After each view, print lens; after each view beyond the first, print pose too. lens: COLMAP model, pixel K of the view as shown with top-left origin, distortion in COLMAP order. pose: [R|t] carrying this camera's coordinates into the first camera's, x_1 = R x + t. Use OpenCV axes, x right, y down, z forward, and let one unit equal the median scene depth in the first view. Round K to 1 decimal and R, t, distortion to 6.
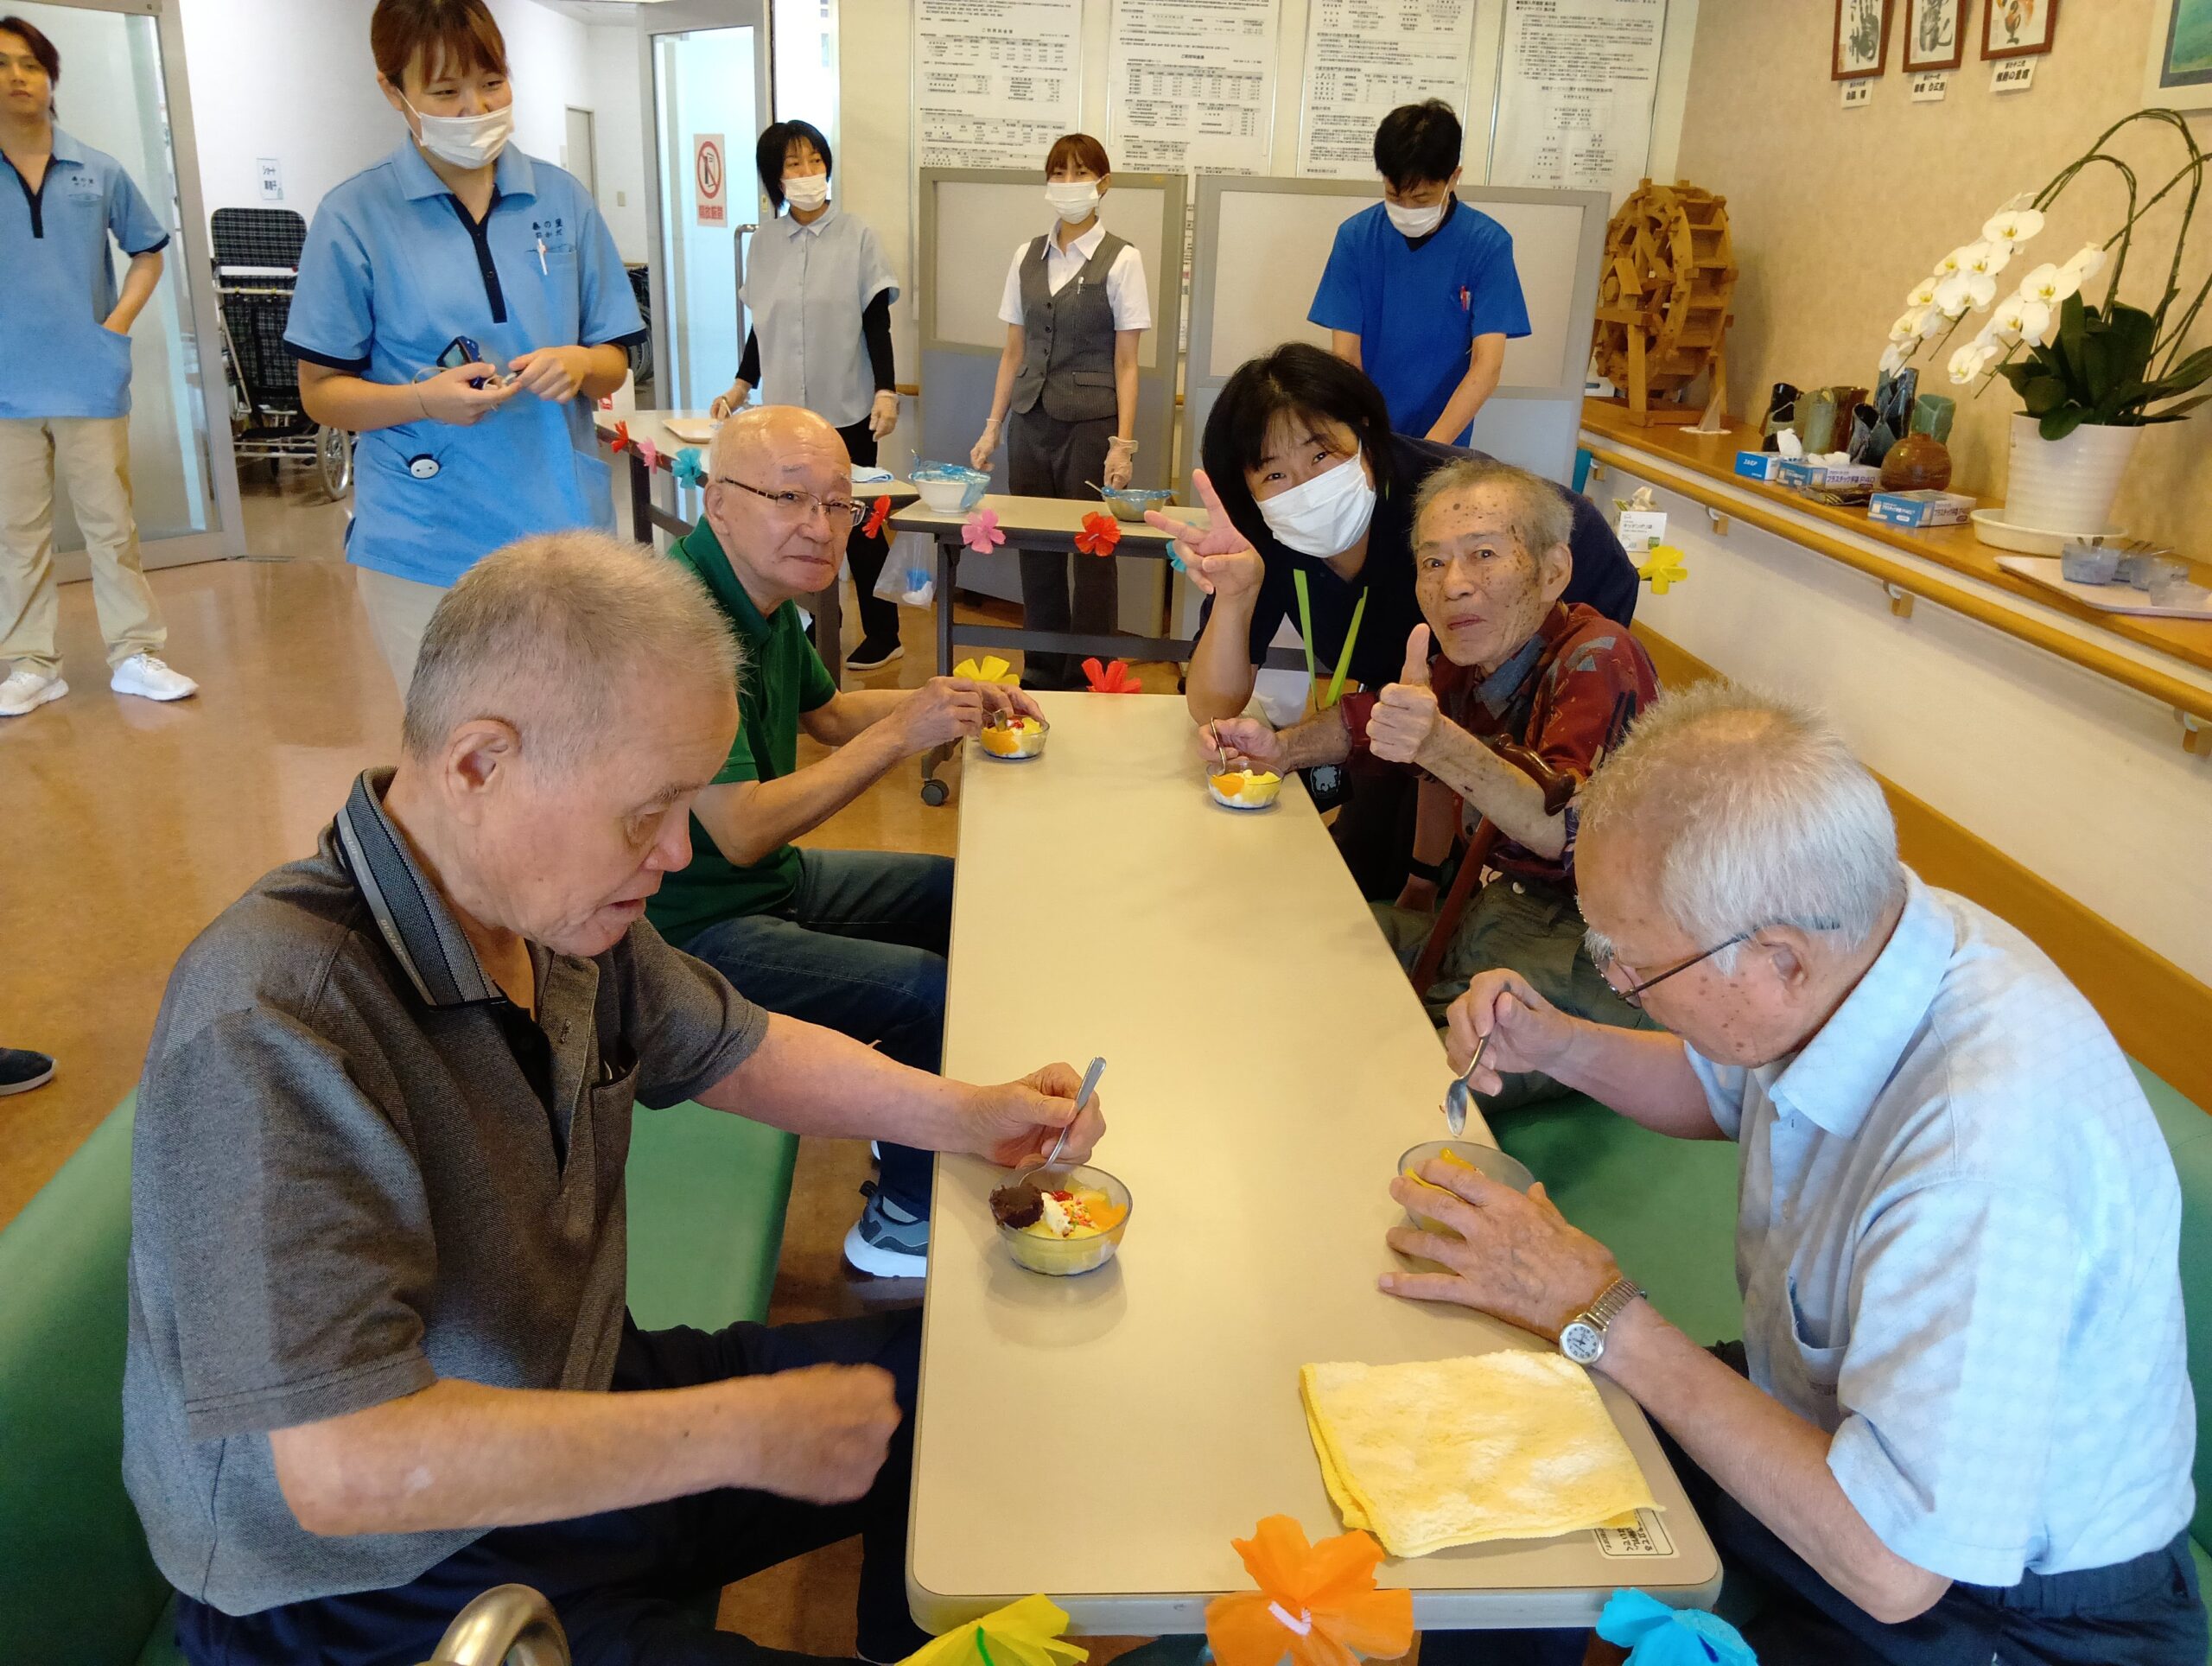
lens RADIAL K [[1692.1, 0, 1107.5], [0, 1692.1, 845.9], [0, 0, 1]] dist [0.008366, -0.043520]
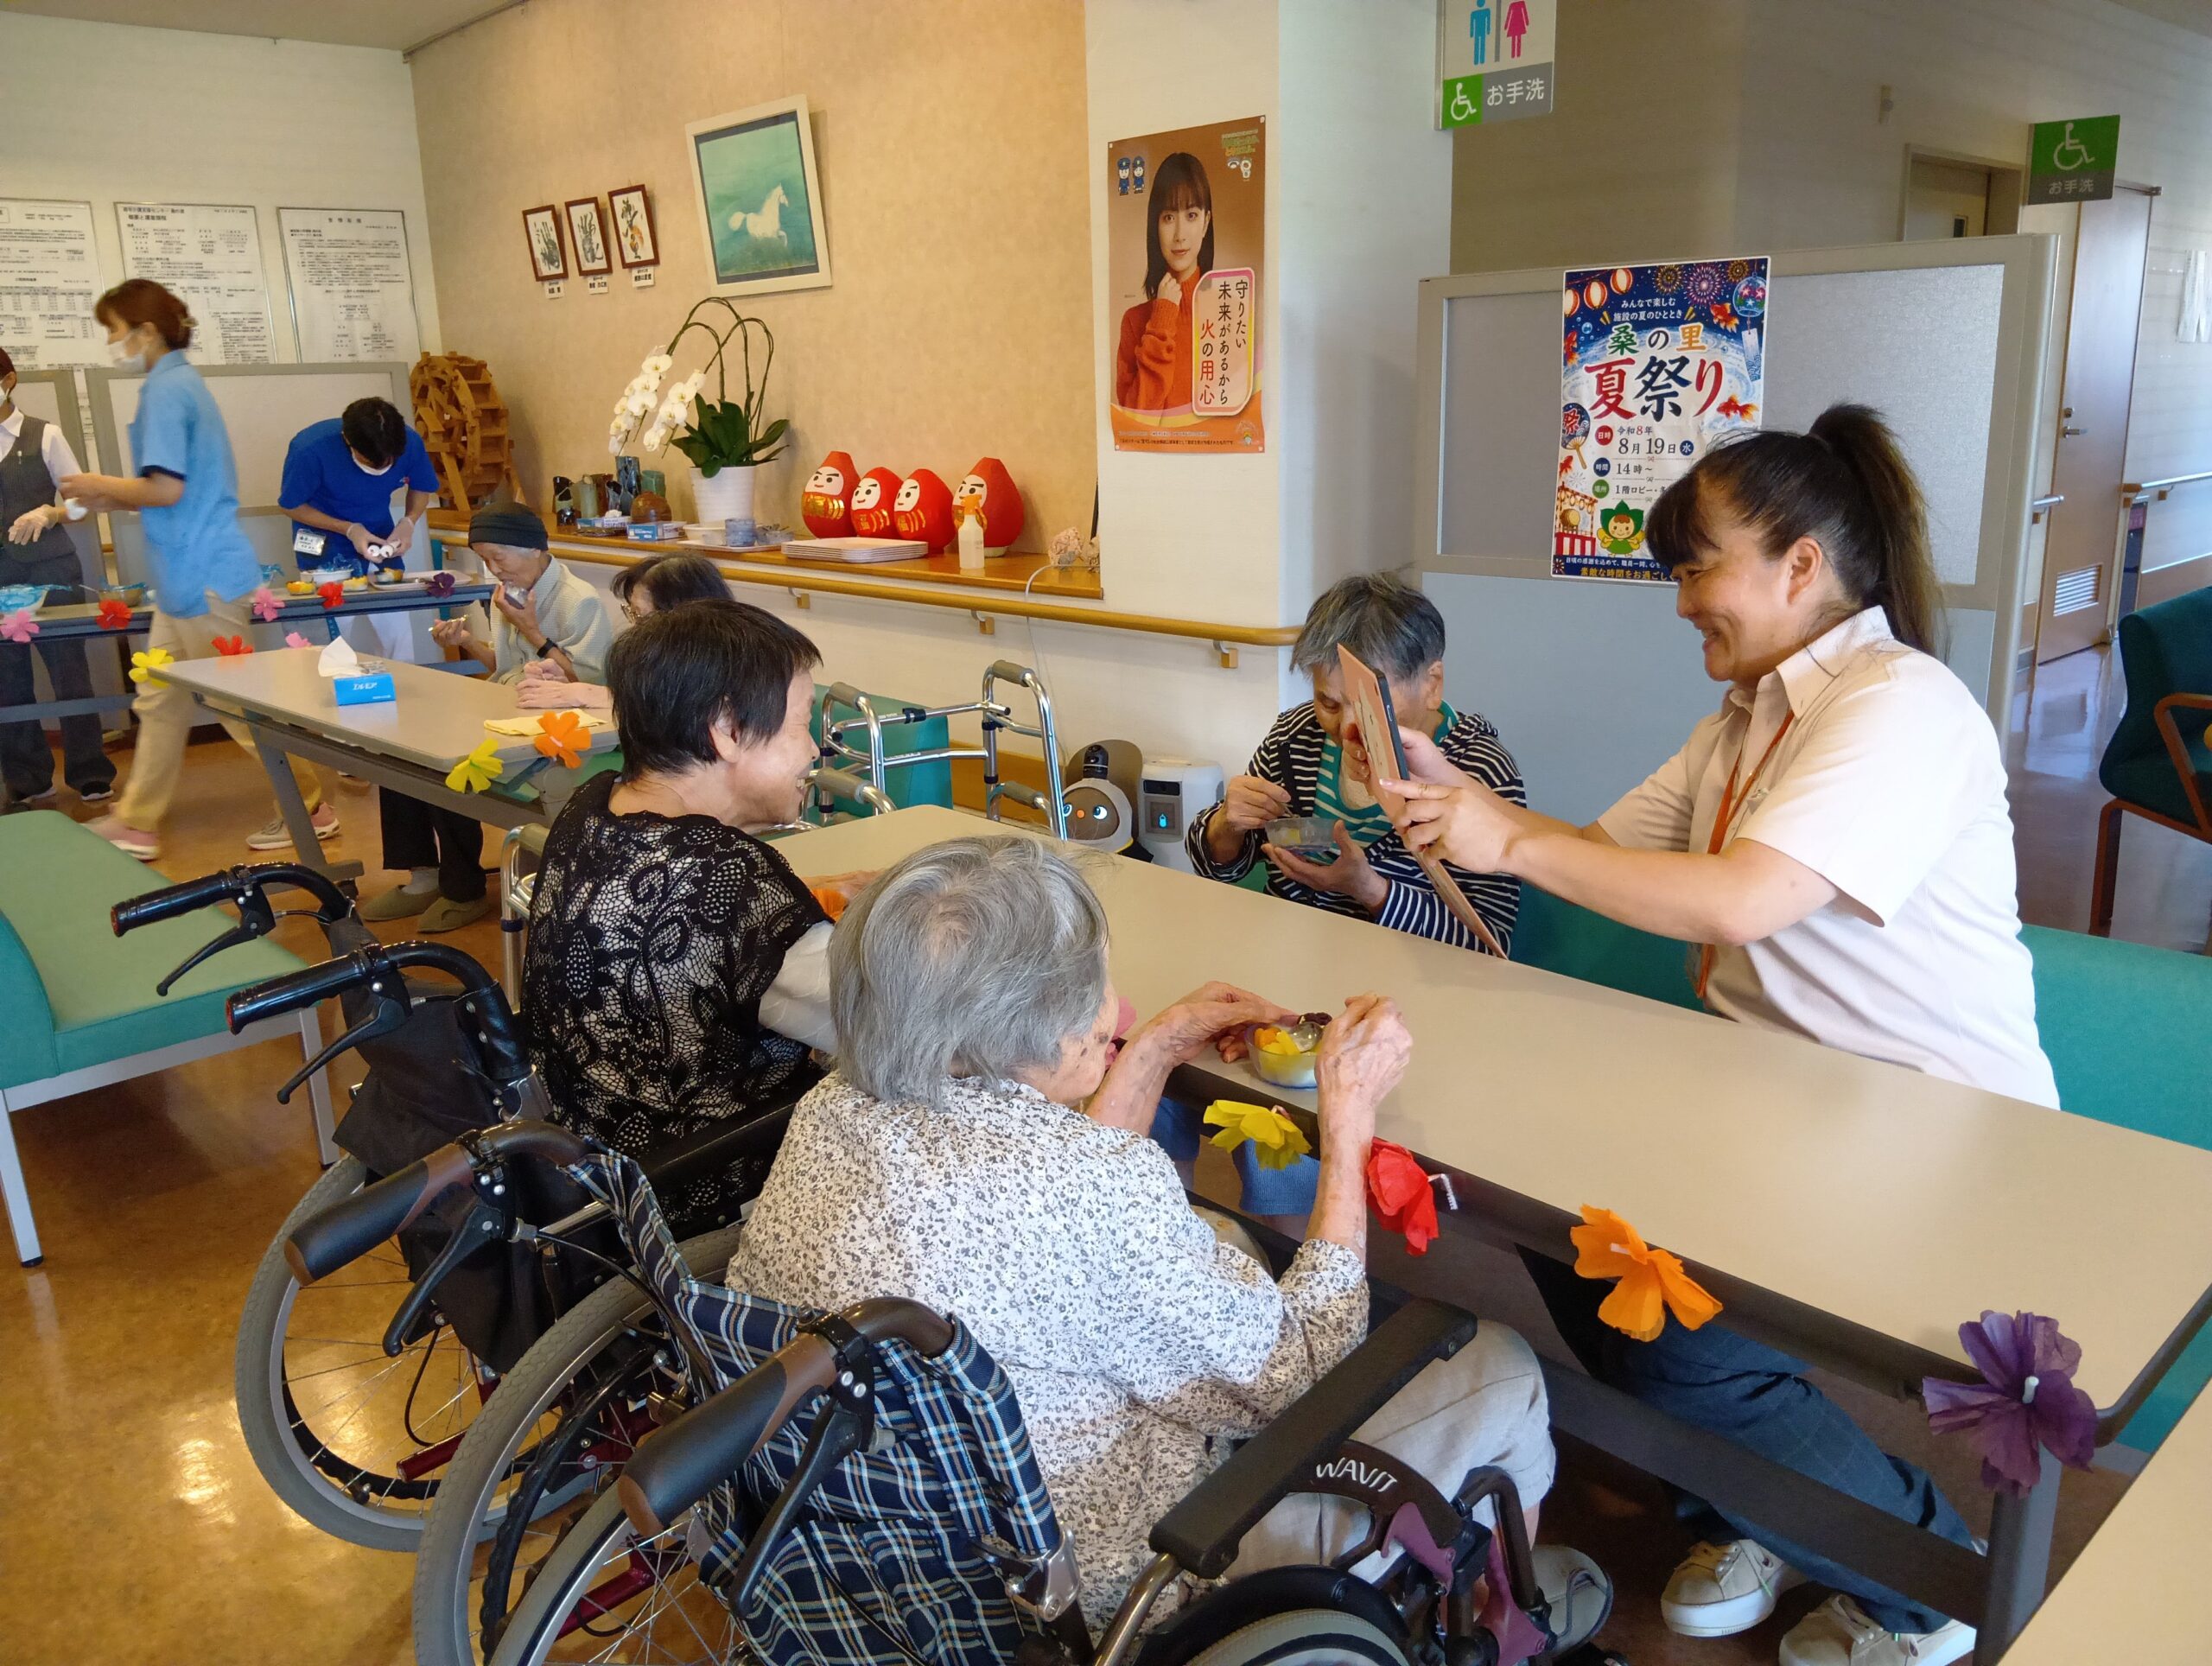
lens RADIAL K [[1692.1, 0, 1117.0], [0, 1692.1, 824.8], [0, 0, 1]] dist [0.008366, -0.043520]
pose [[0.773363, -0.218206, 0.595227, -0.180566], [0.277390, 0.960722, -0.008212, 0.174346], [-0.570056, 0.171461, 0.803516, -0.441208]]
